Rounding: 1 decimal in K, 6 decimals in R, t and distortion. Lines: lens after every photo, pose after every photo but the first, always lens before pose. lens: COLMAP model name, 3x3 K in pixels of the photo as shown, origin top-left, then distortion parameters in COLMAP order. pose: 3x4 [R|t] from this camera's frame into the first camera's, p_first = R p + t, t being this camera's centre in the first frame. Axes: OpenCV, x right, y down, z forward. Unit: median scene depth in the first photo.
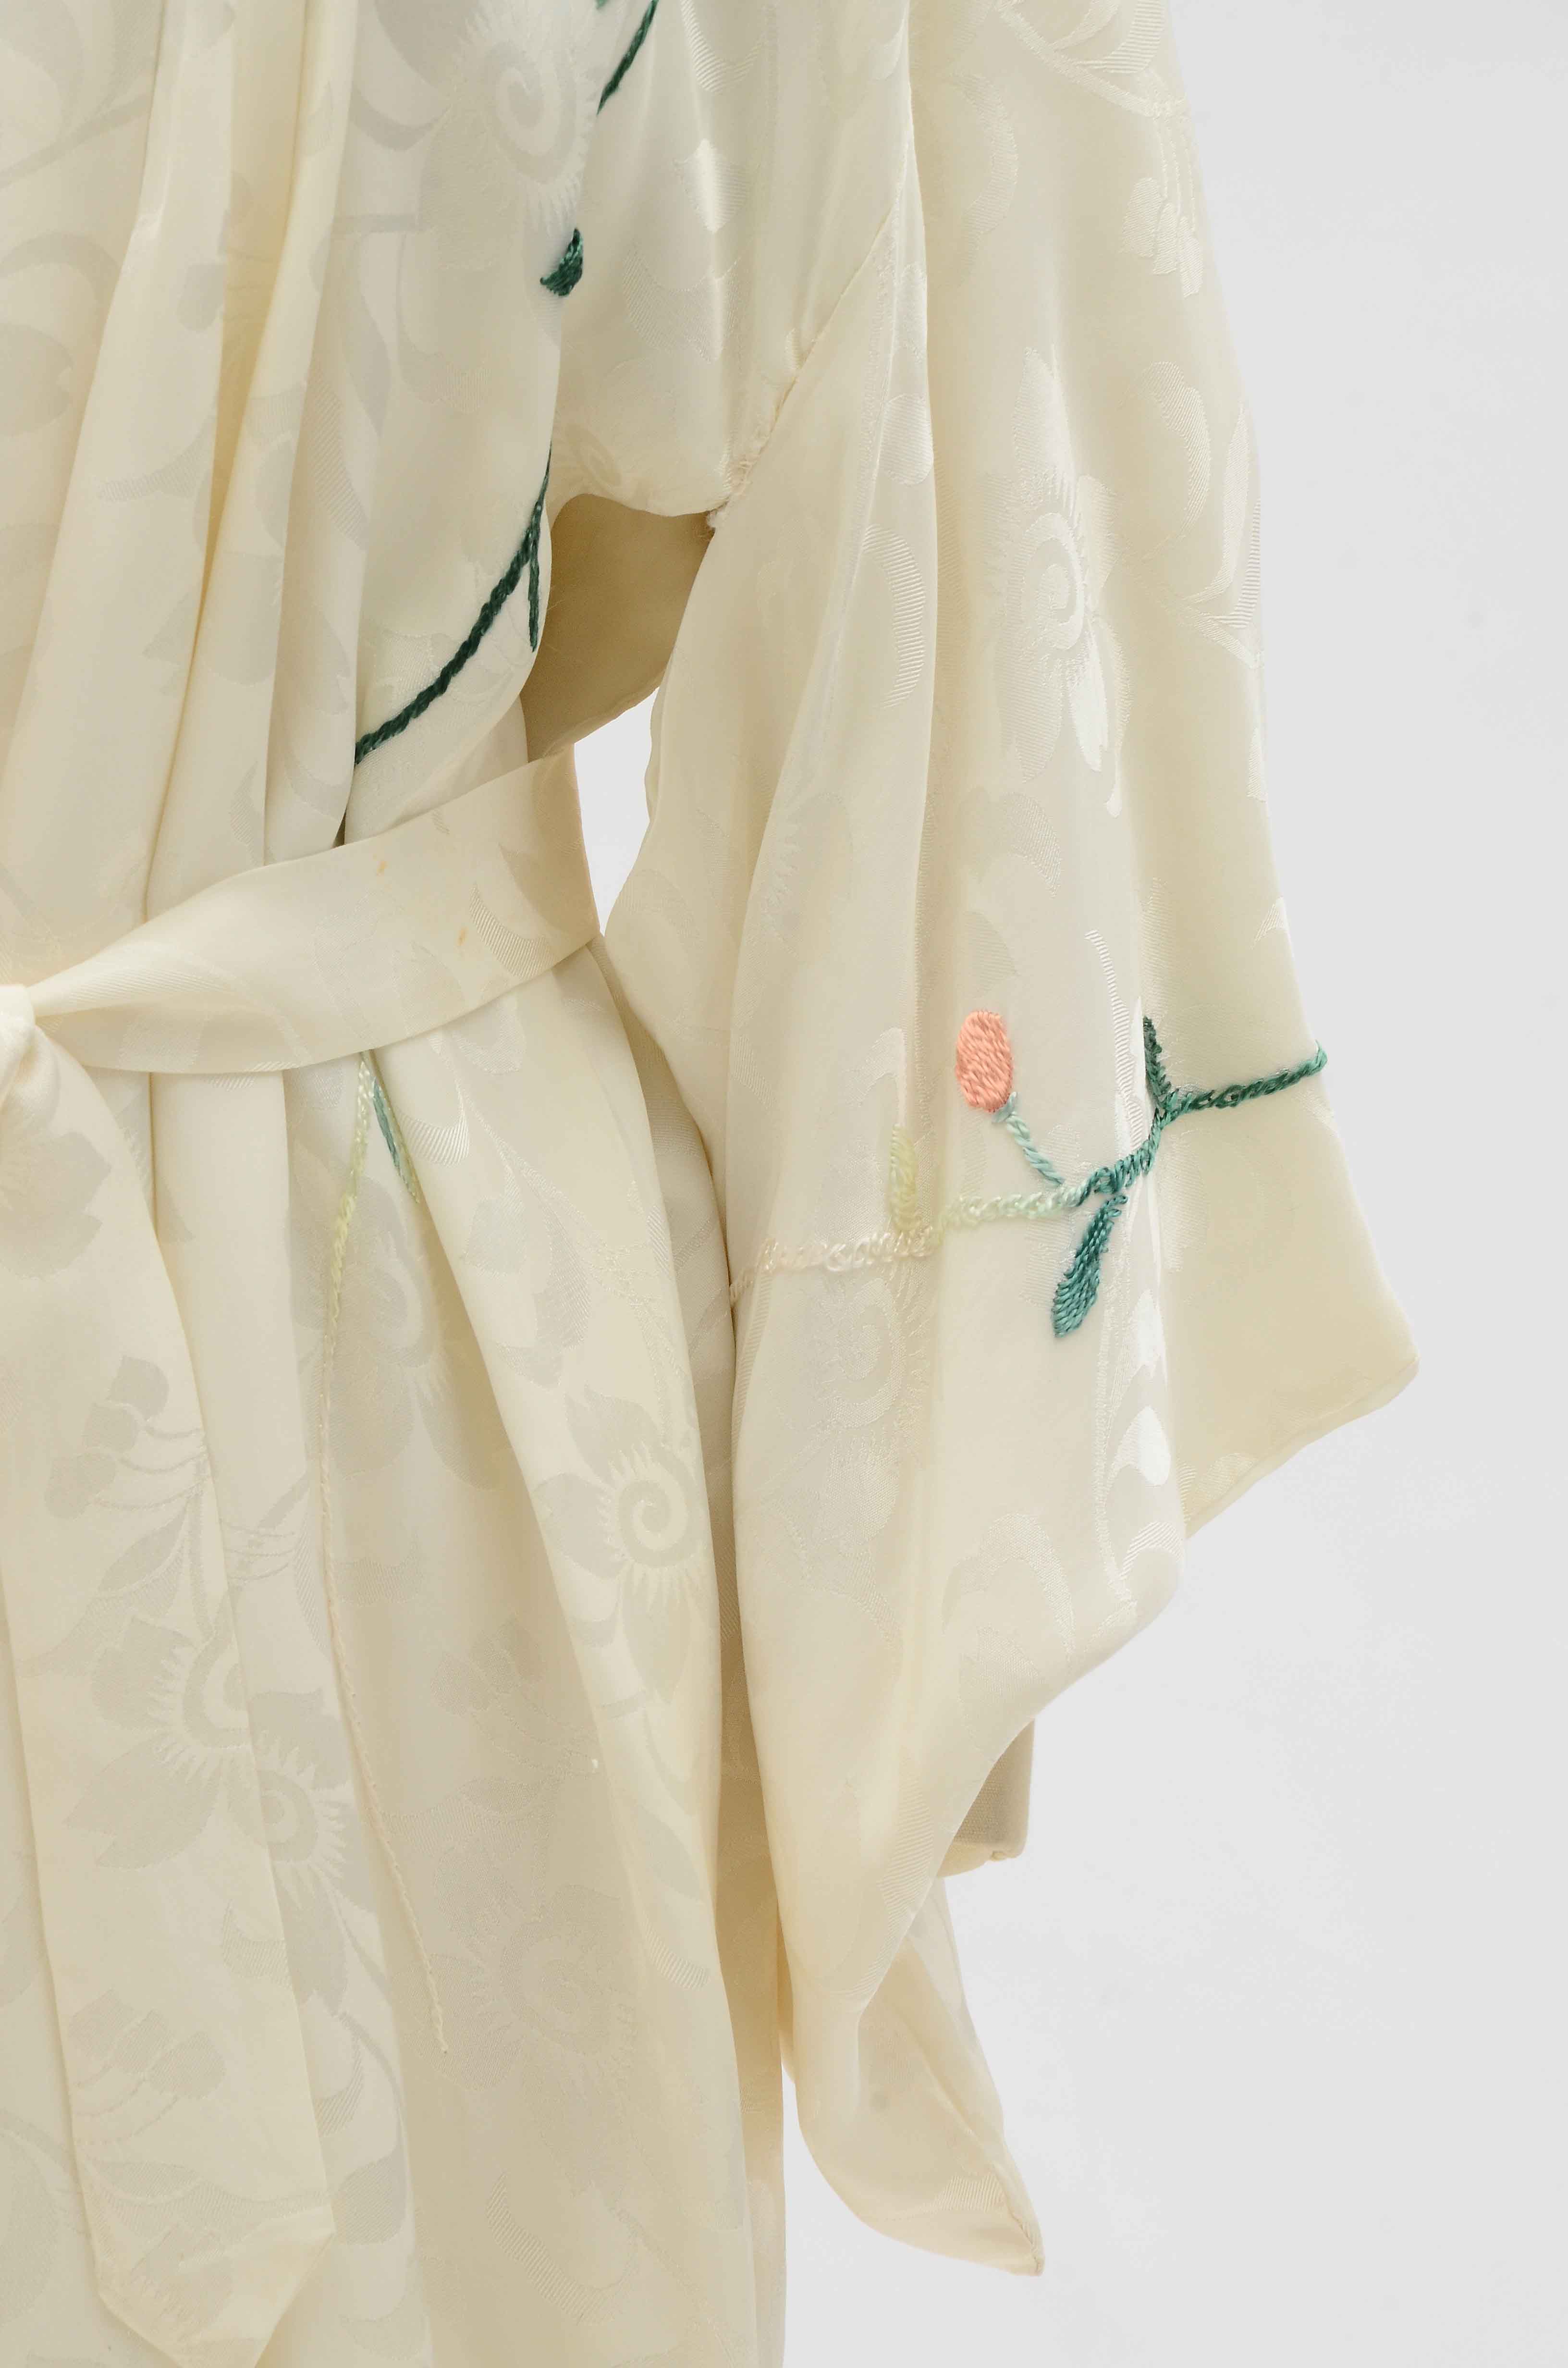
lens RADIAL K [[10581.0, 0, 784.0], [0, 10581.0, 1184.0], [0, 0, 1]] dist [1.610451, -0.469405]
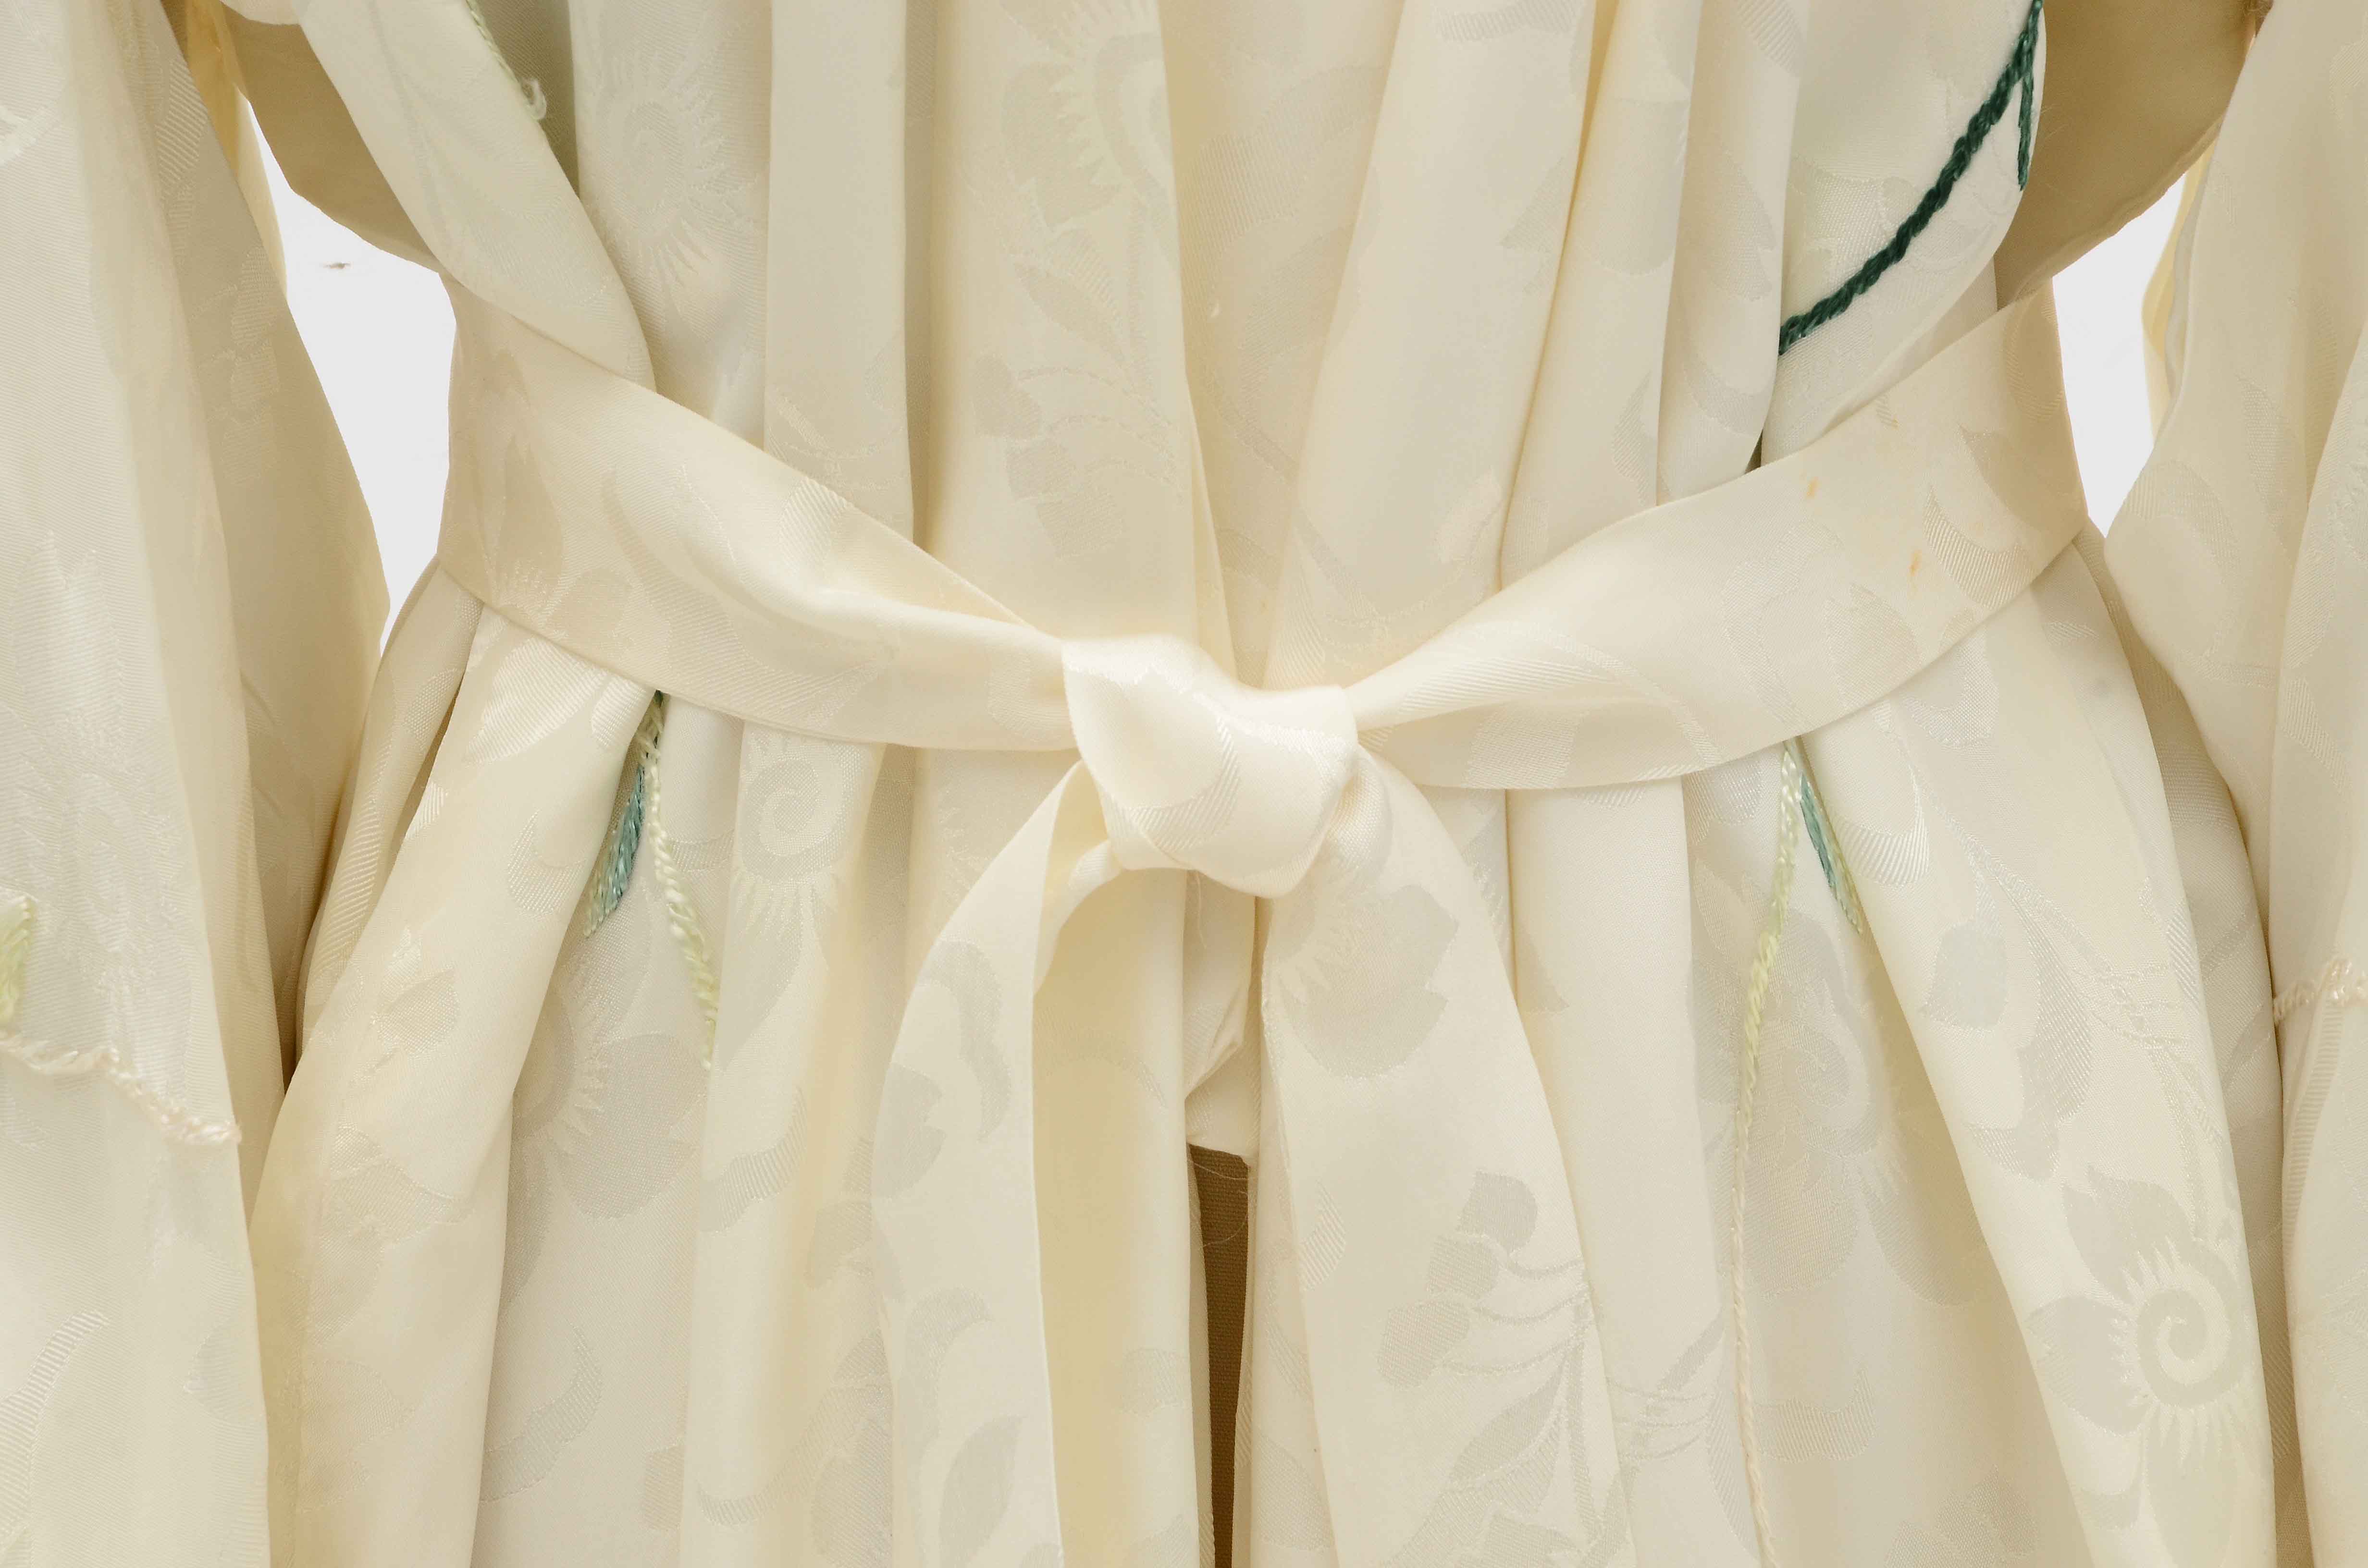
lens RADIAL K [[10581.0, 0, 1215.3], [0, 10581.0, 851.0], [0, 0, 1]] dist [1.610451, -0.469405]
pose [[0.997891, -0.007887, -0.064437, -0.031695], [0.013523, 0.996073, 0.087502, -0.070287], [0.063493, -0.088188, 0.994078, 0.257068]]
